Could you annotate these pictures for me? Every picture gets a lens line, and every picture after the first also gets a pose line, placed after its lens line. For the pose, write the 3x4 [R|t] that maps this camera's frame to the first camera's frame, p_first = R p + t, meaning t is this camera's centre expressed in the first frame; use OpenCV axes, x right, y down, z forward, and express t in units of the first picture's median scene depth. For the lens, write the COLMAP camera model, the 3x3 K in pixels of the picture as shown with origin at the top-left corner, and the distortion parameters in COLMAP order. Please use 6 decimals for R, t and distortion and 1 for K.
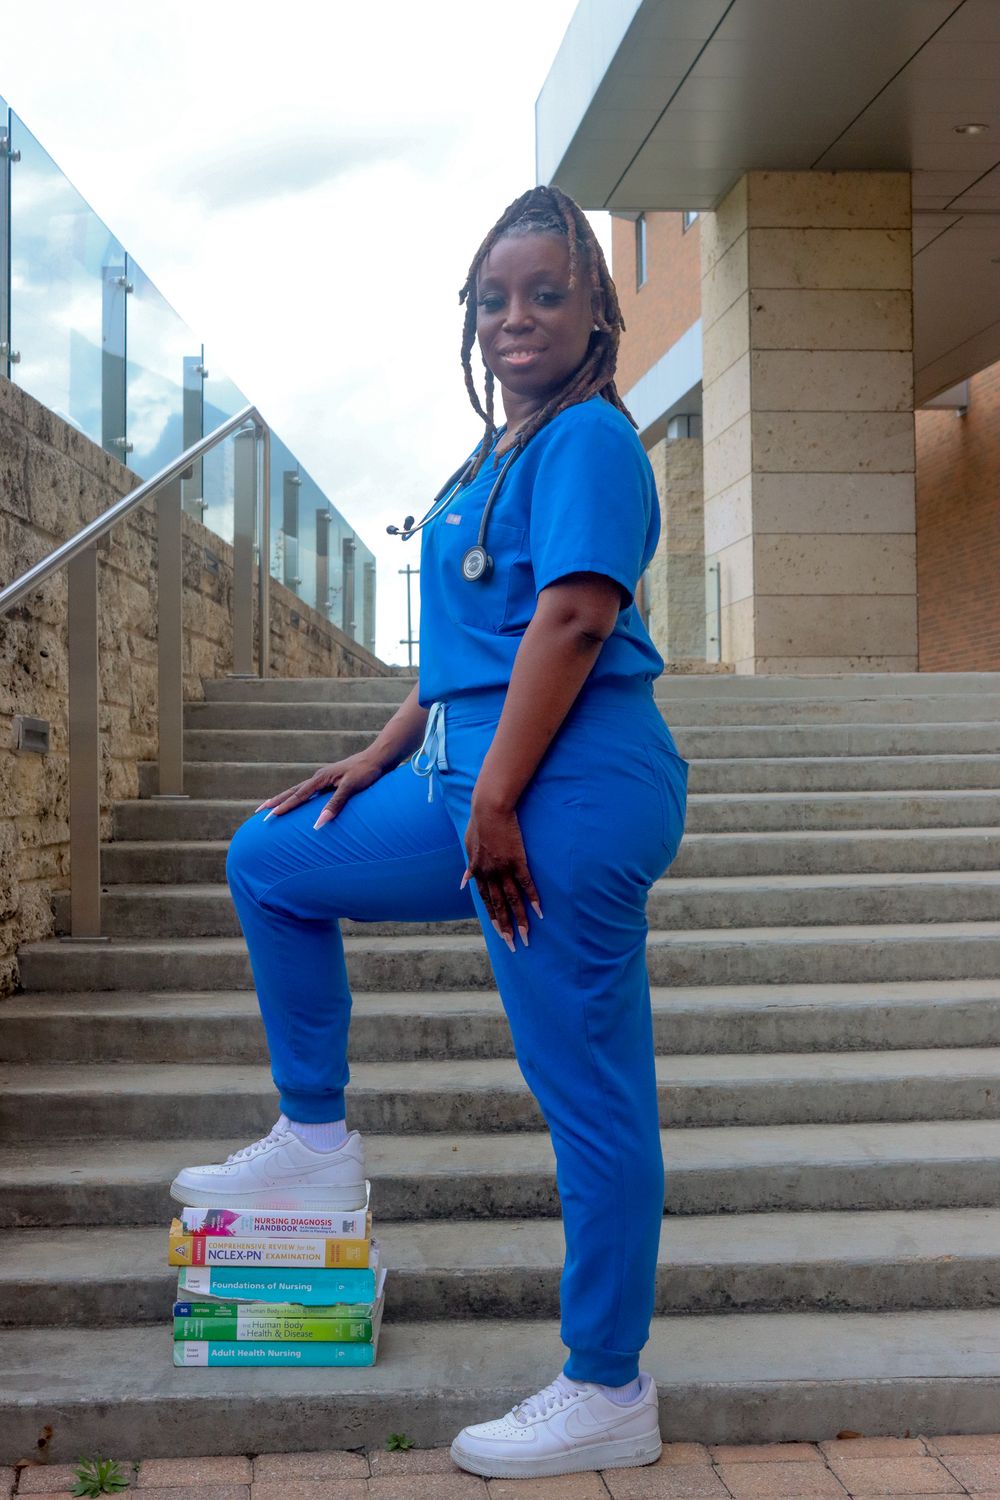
lens RADIAL K [[2710.4, 0, 493.3], [0, 2710.4, 750.6], [0, 0, 1]] dist [0.002935, 0.000000]
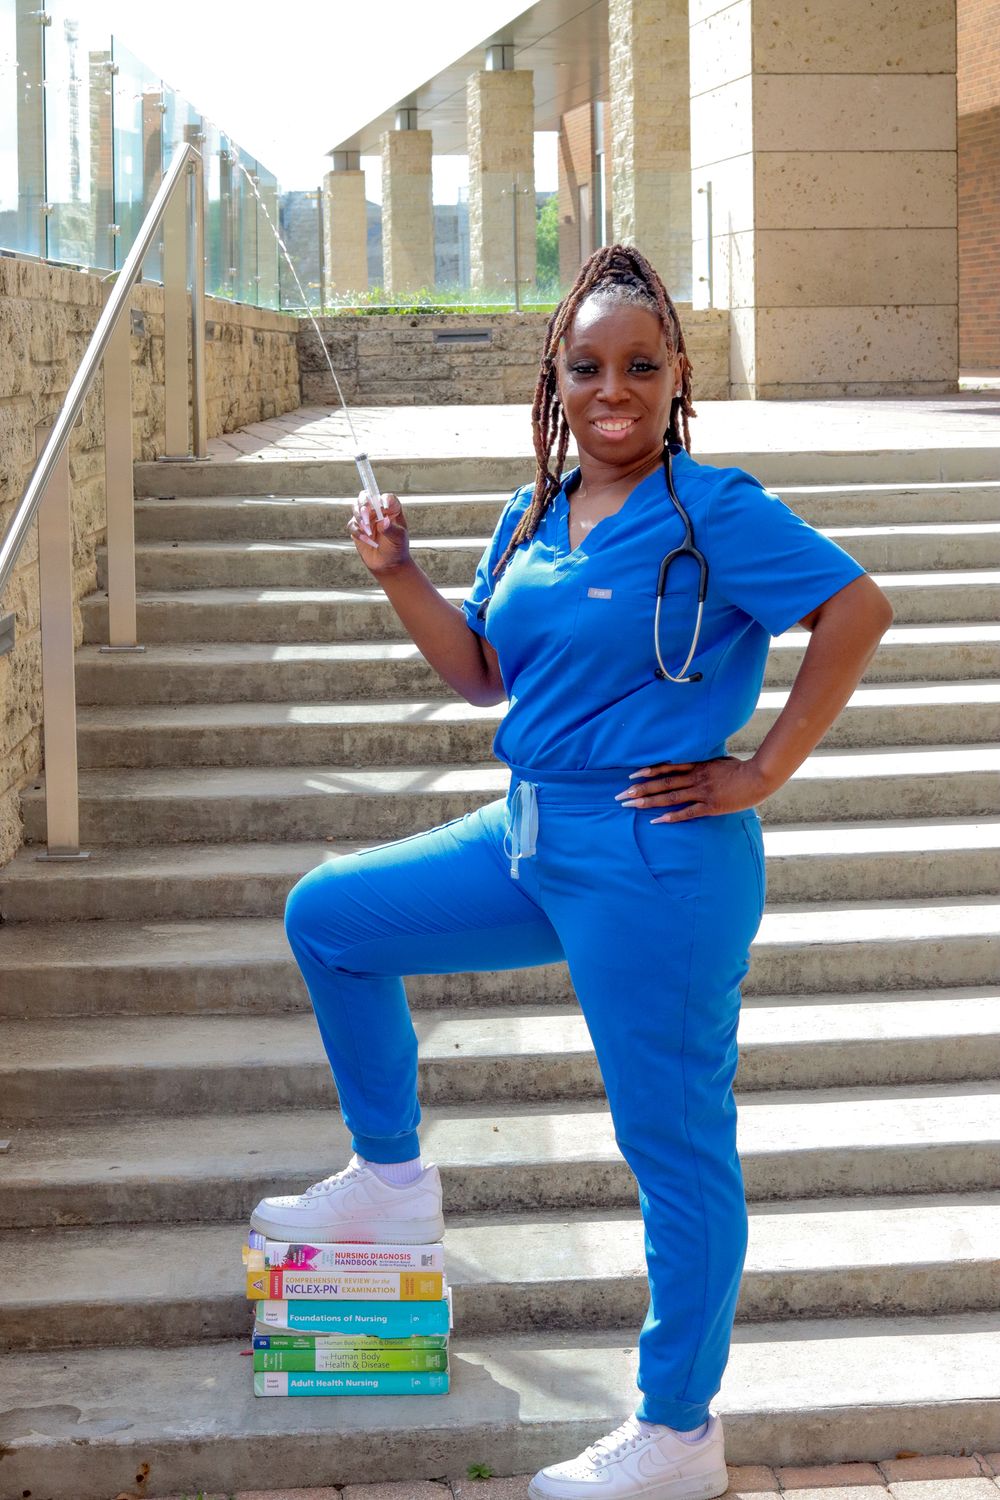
lens RADIAL K [[3695.2, 0, 502.5], [0, 3695.2, 749.9], [0, 0, 1]] dist [-0.110042, 0.000000]
pose [[0.999287, -0.007358, 0.037030, -0.057350], [0.002234, 0.990629, 0.136561, -0.160356], [-0.037688, -0.136381, 0.989939, -0.273803]]
